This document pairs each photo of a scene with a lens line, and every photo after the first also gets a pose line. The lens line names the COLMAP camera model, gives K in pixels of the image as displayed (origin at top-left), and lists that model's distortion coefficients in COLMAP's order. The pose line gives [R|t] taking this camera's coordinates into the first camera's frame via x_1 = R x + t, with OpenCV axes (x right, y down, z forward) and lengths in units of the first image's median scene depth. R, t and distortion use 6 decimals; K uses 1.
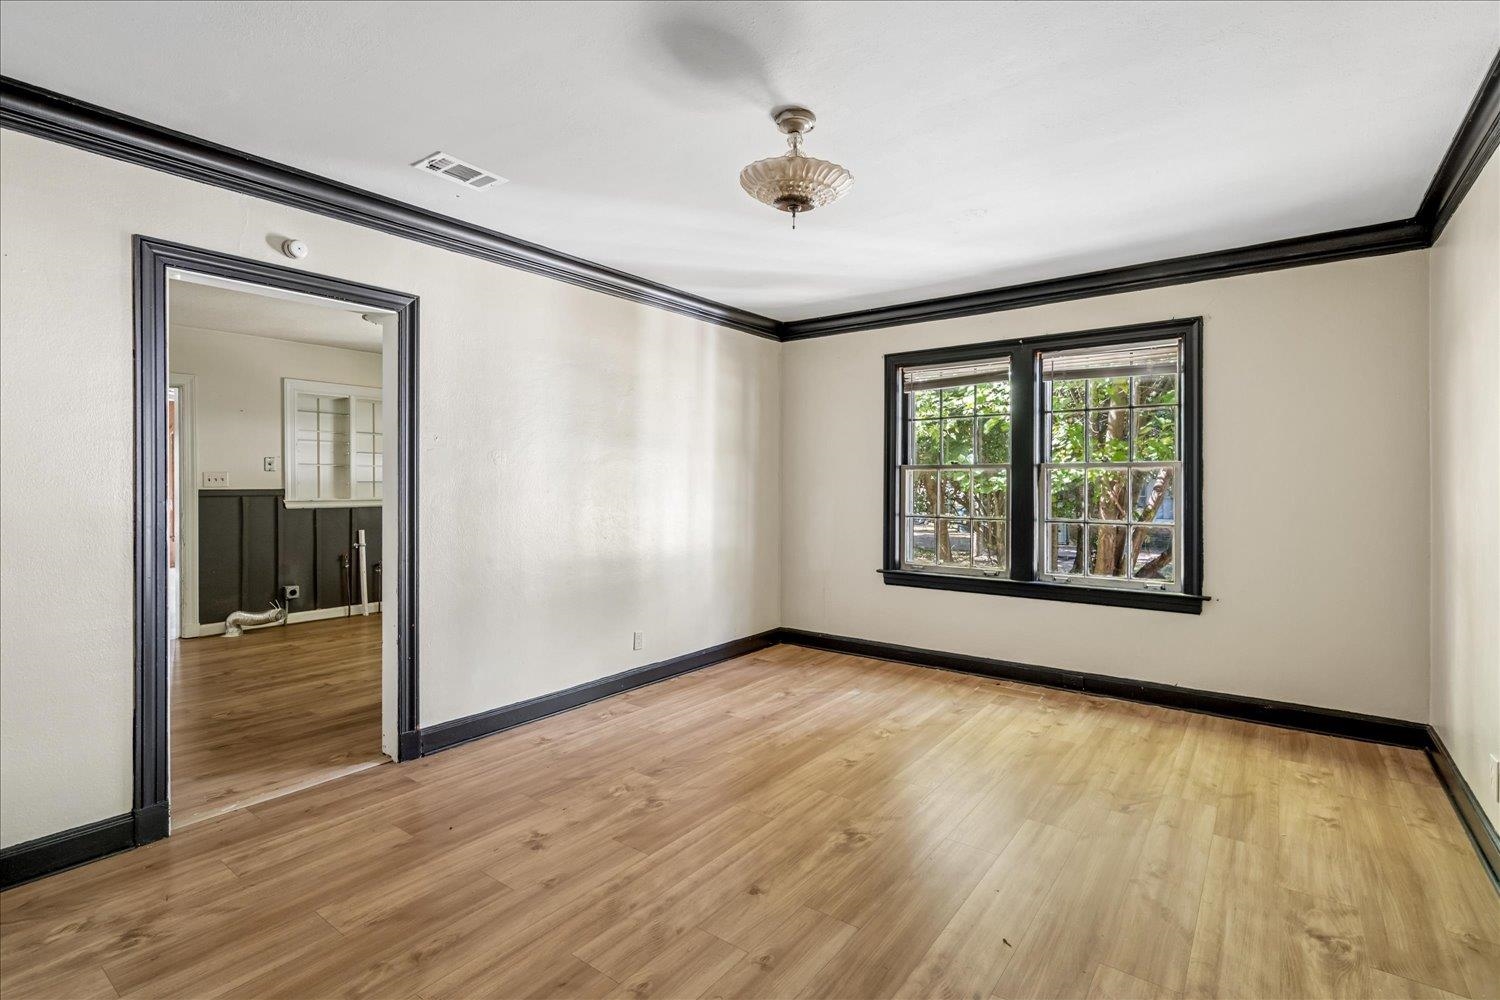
lens RADIAL K [[709.3, 0, 746.3], [0, 709.3, 484.0], [0, 0, 1]] dist [-0.000031, 0.000770]
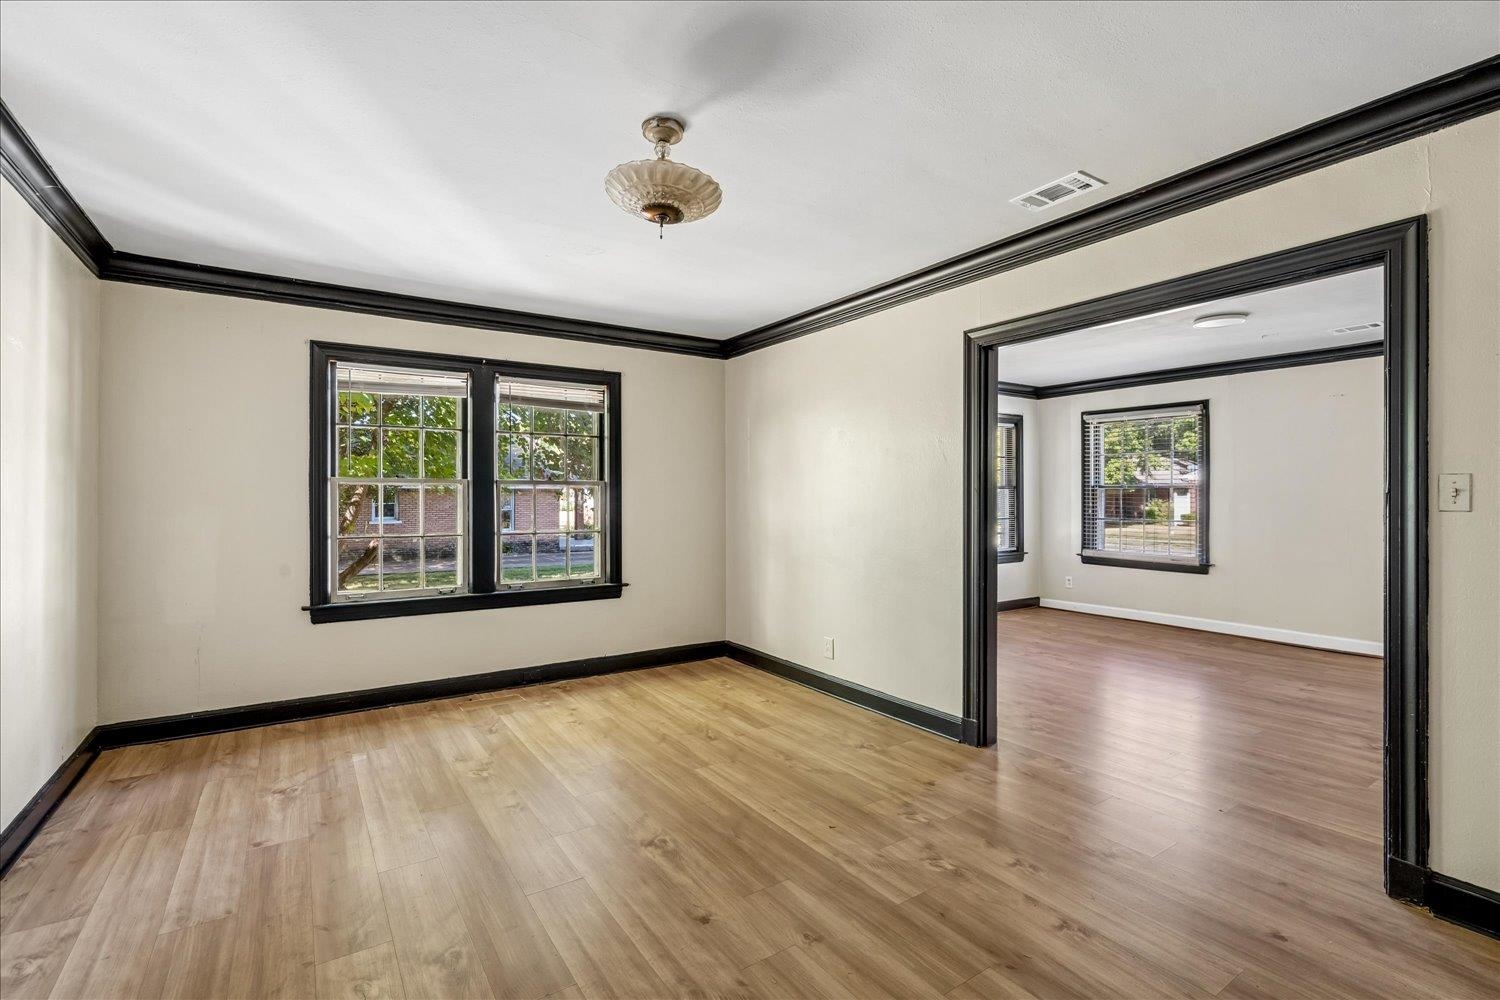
lens RADIAL K [[678.3, 0, 747.9], [0, 678.3, 493.3], [0, 0, 1]] dist [-0.003670, 0.000491]
pose [[0.326636, 0.004635, 0.945139, -0.459328], [0.002202, 0.999982, -0.005664, -0.002608], [-0.945148, 0.003931, 0.326620, 0.345340]]
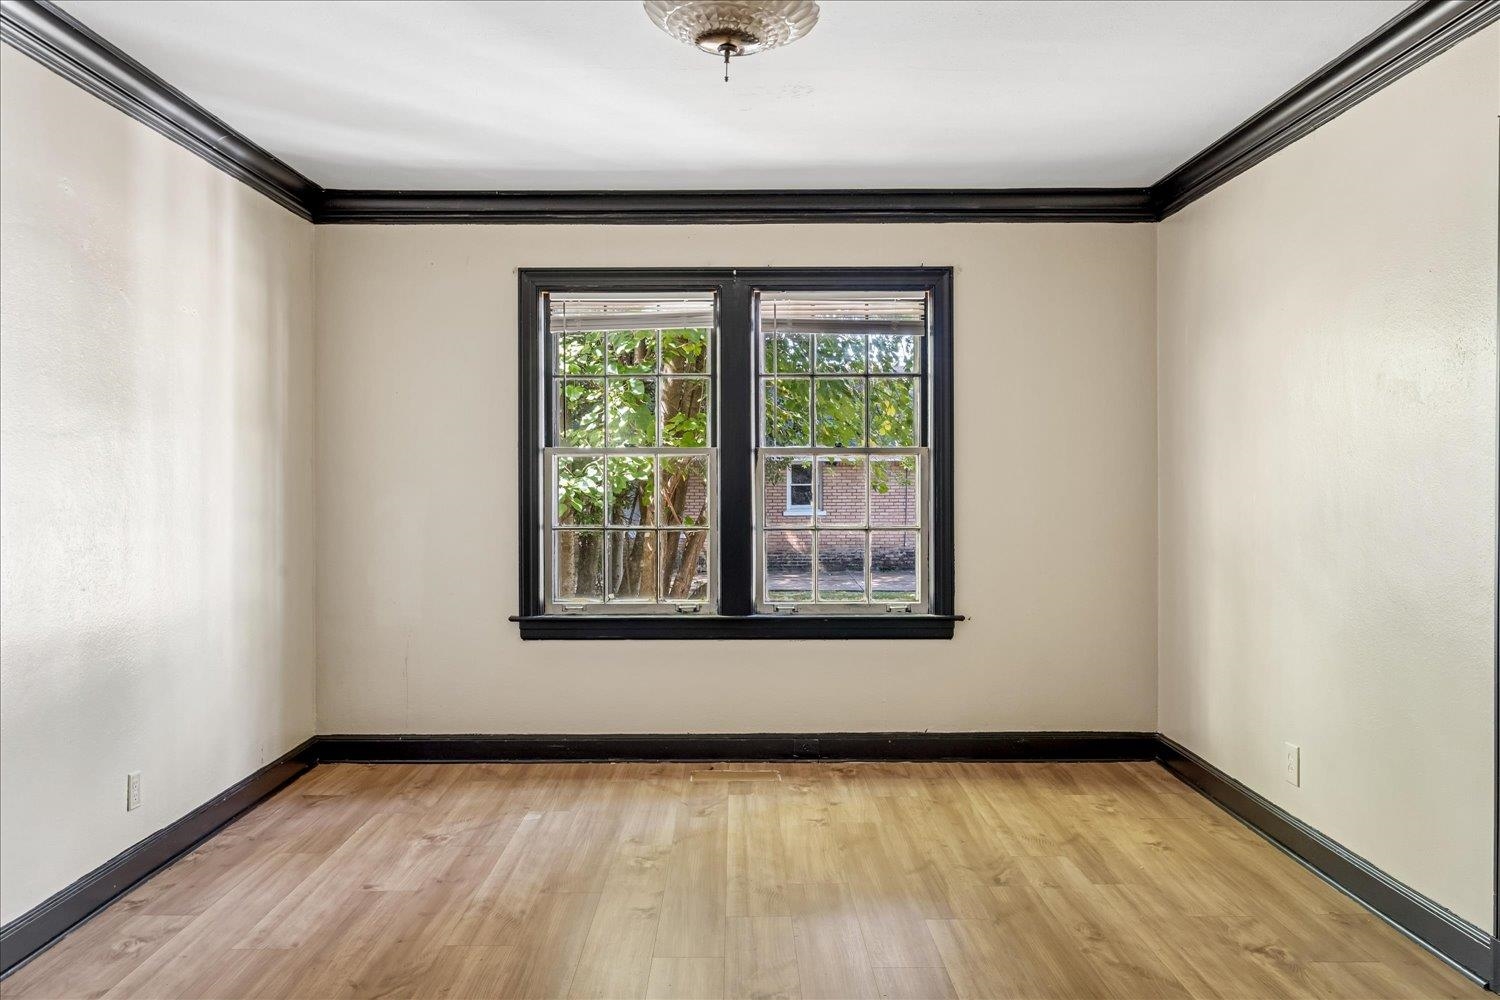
lens RADIAL K [[1180.9, 0, 747.6], [0, 1180.9, 485.9], [0, 0, 1]] dist [0.001434, 0.000103]
pose [[0.792578, -0.007448, 0.609725, -0.340607], [0.004108, 0.999968, 0.006875, 0.001016], [-0.609757, -0.002944, 0.792583, 0.079658]]
